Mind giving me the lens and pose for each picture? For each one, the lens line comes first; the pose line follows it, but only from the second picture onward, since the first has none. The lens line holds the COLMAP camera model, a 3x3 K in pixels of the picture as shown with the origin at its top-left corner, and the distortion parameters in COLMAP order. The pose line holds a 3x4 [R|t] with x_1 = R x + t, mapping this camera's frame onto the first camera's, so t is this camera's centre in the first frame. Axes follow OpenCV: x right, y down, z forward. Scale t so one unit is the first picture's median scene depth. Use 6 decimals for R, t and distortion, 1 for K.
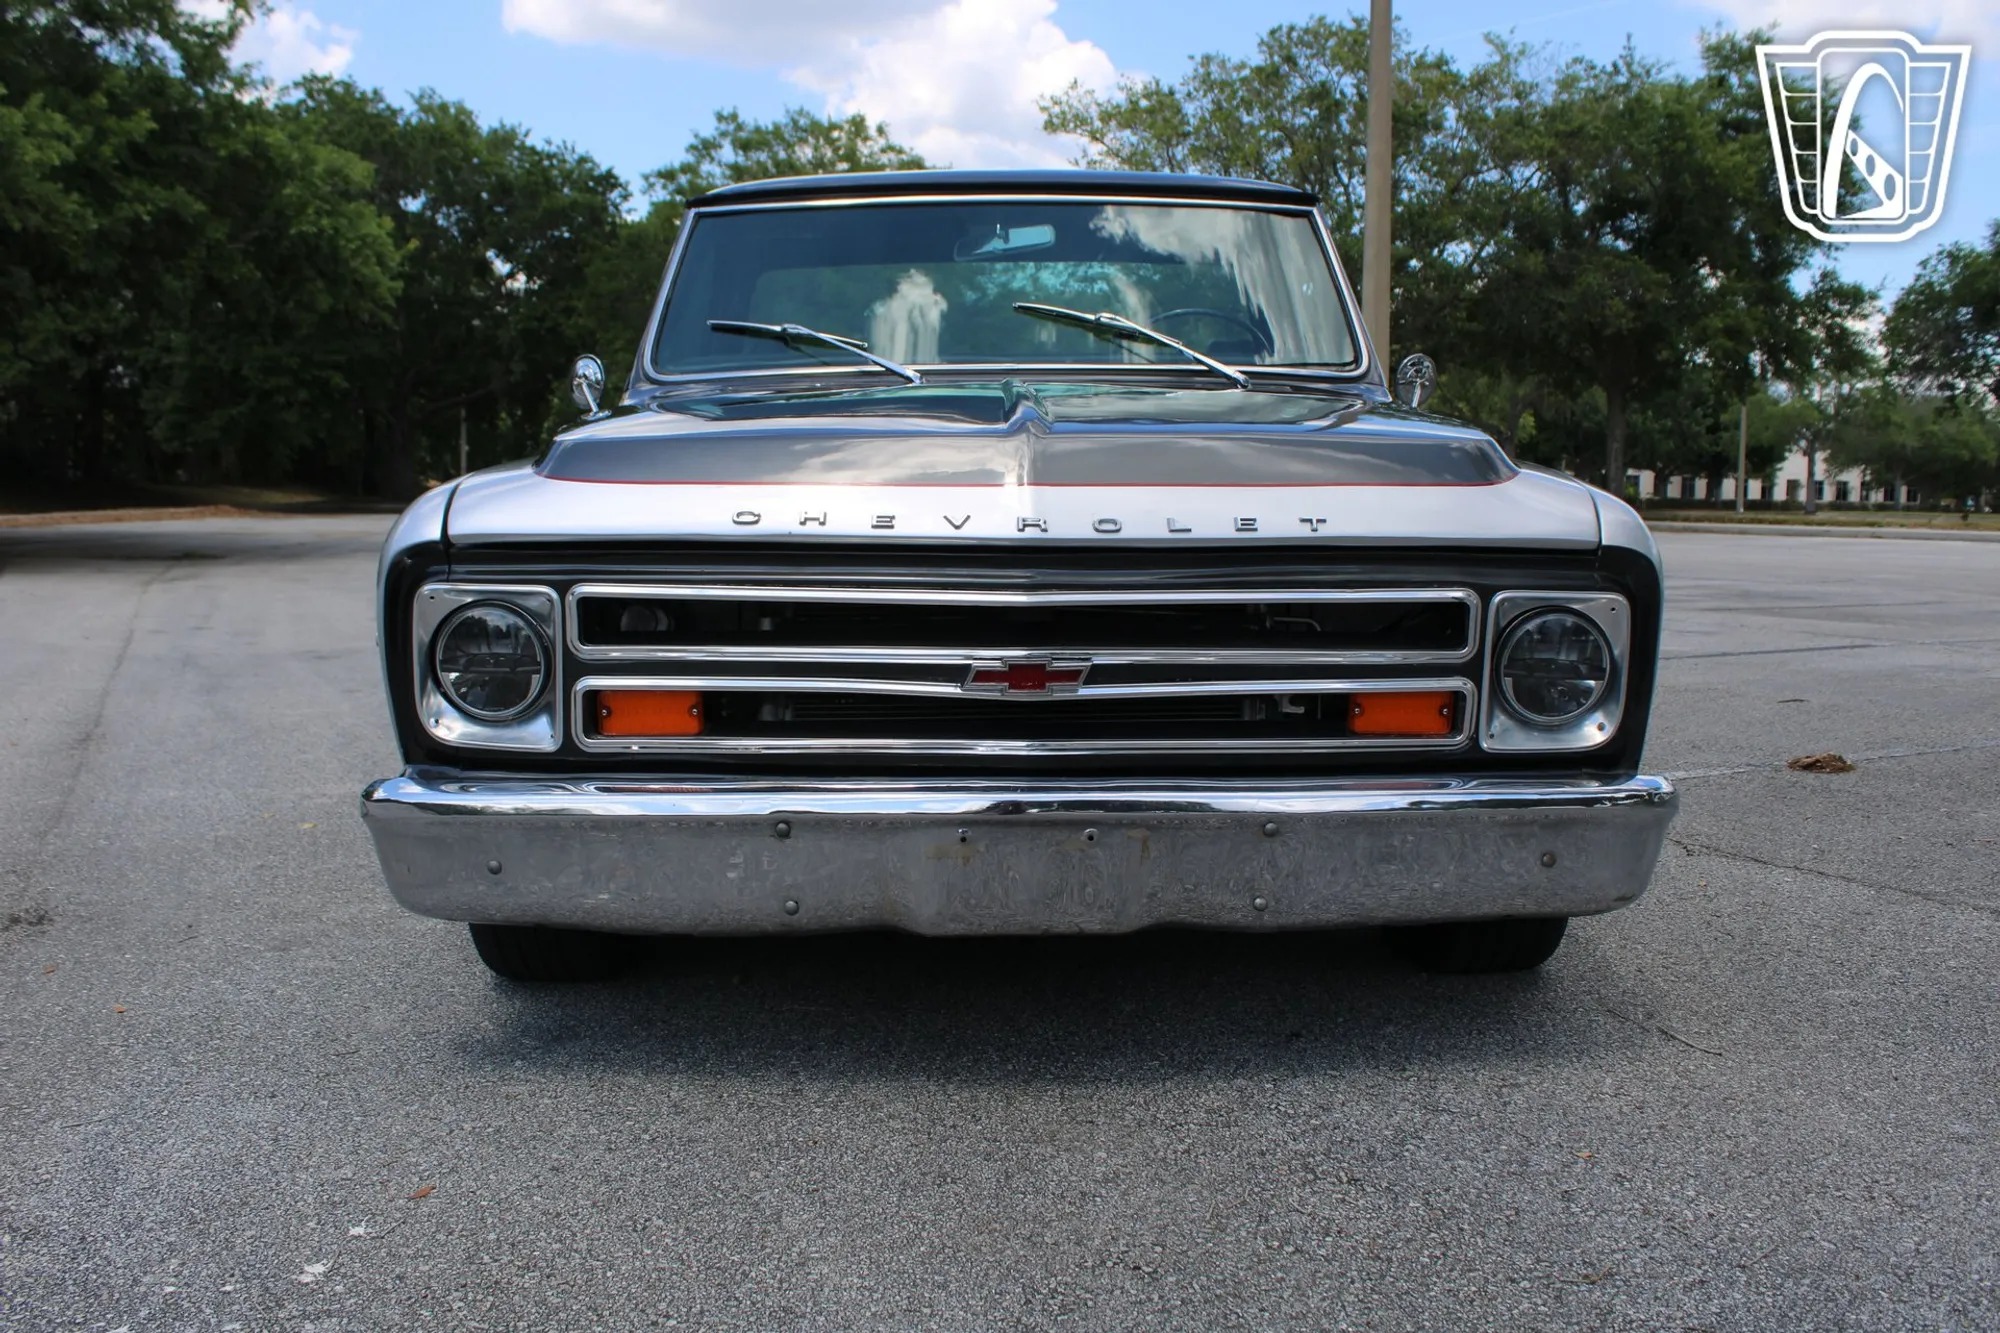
lens RADIAL K [[1819.1, 0, 1005.9], [0, 1819.1, 712.8], [0, 0, 1]] dist [-0.058445, 0.000000]
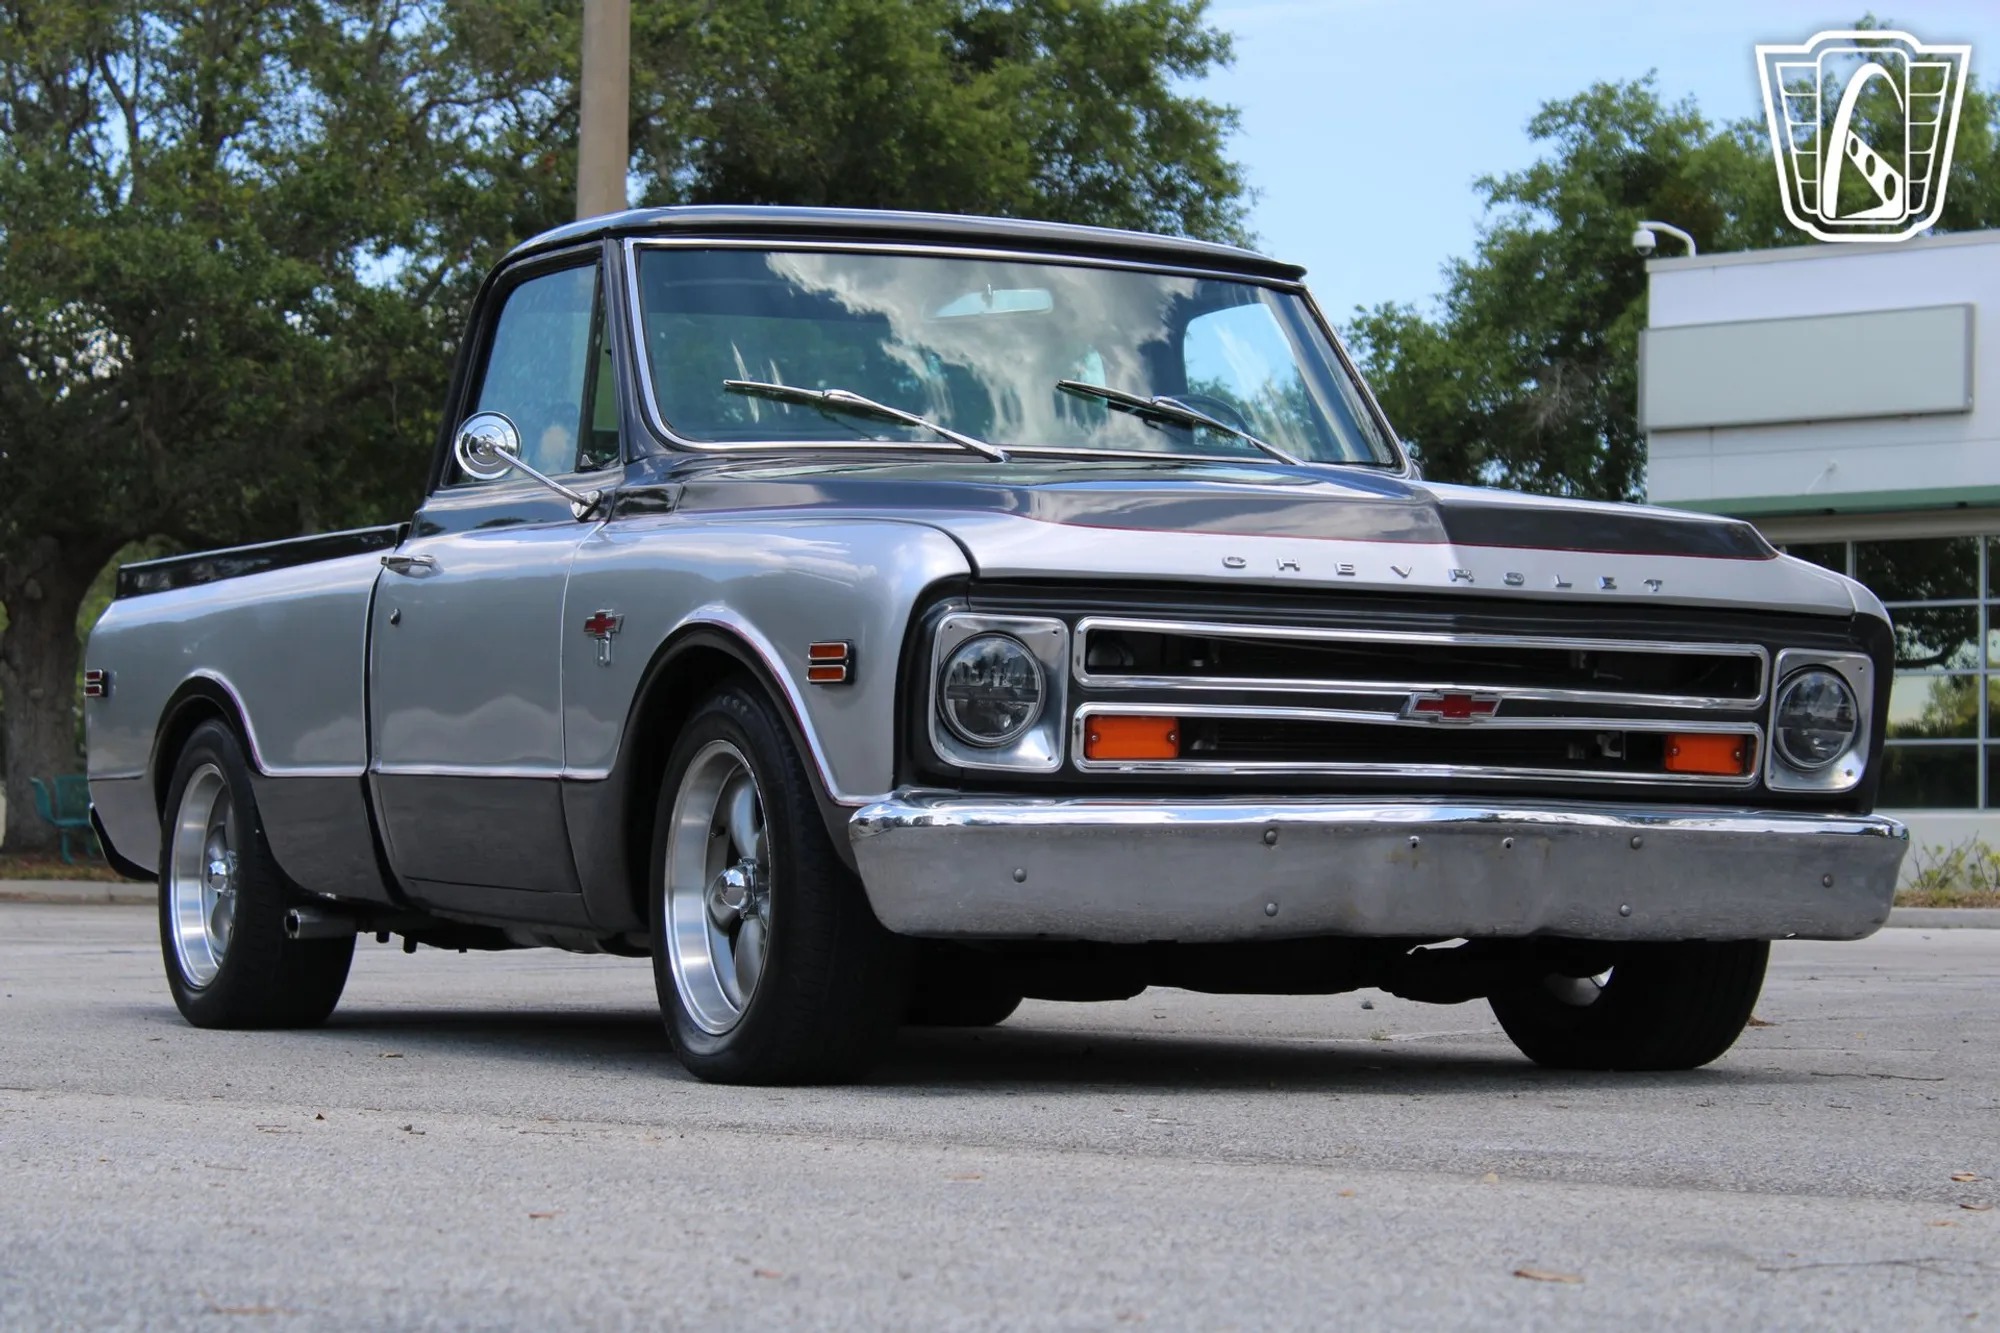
lens RADIAL K [[4880.6, 0, 993.0], [0, 4880.6, 670.0], [0, 0, 1]] dist [0.186610, 0.000000]
pose [[0.903931, 0.026487, 0.426856, -1.535697], [0.042710, 0.987500, -0.151721, 0.404342], [-0.425540, 0.155376, 0.891501, -1.603050]]
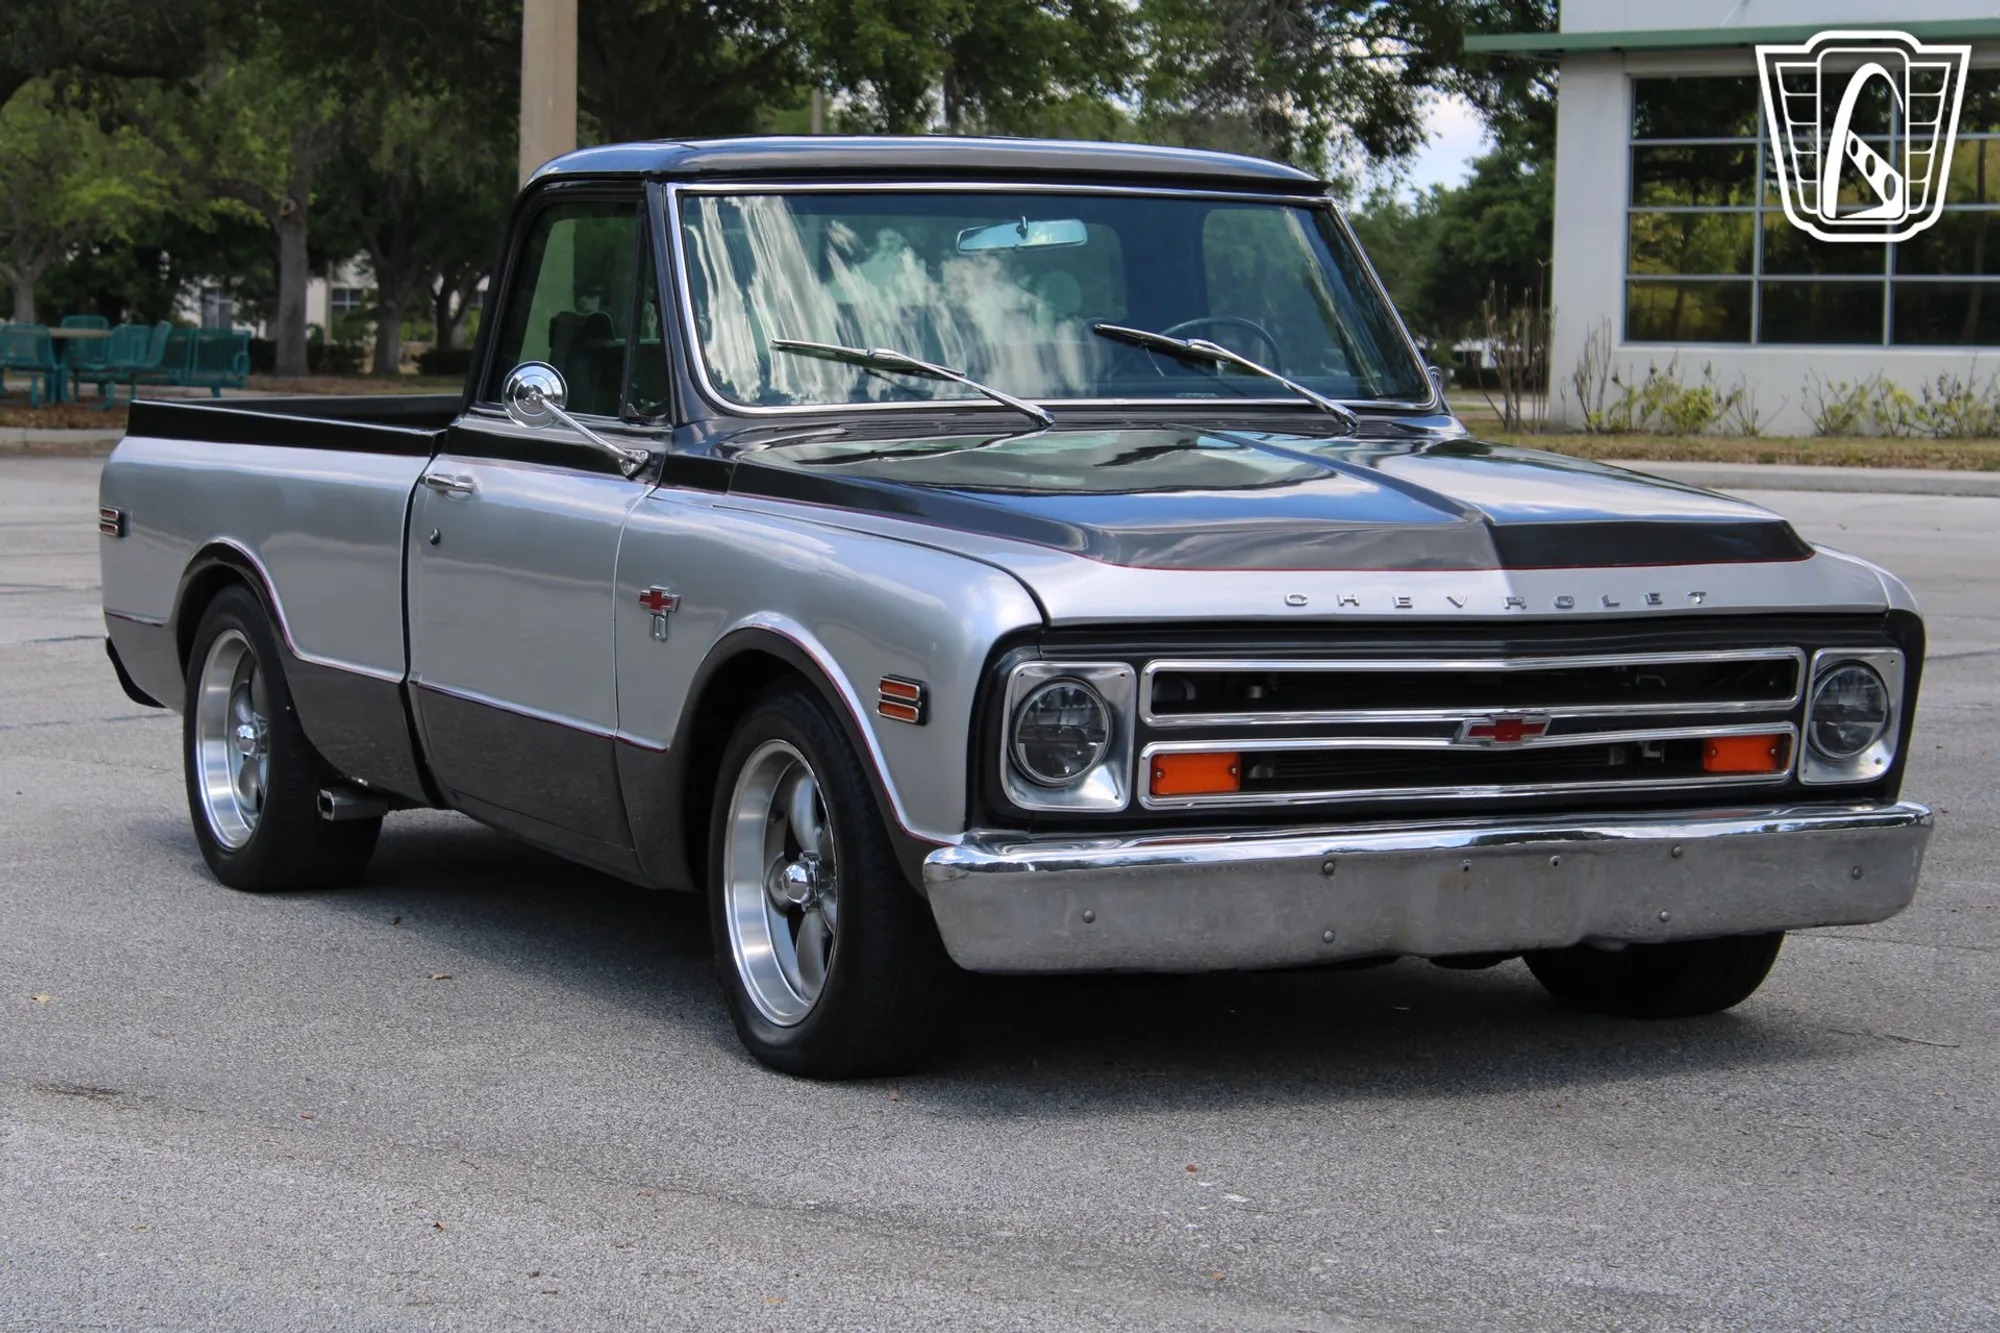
lens RADIAL K [[4880.6, 0, 1004.4], [0, 4880.6, 658.2], [0, 0, 1]] dist [0.186610, 0.000000]
pose [[0.892061, -0.021361, 0.451410, -1.669914], [0.042535, 0.998417, -0.036810, 0.035668], [-0.449909, 0.052038, 0.891557, -1.651281]]
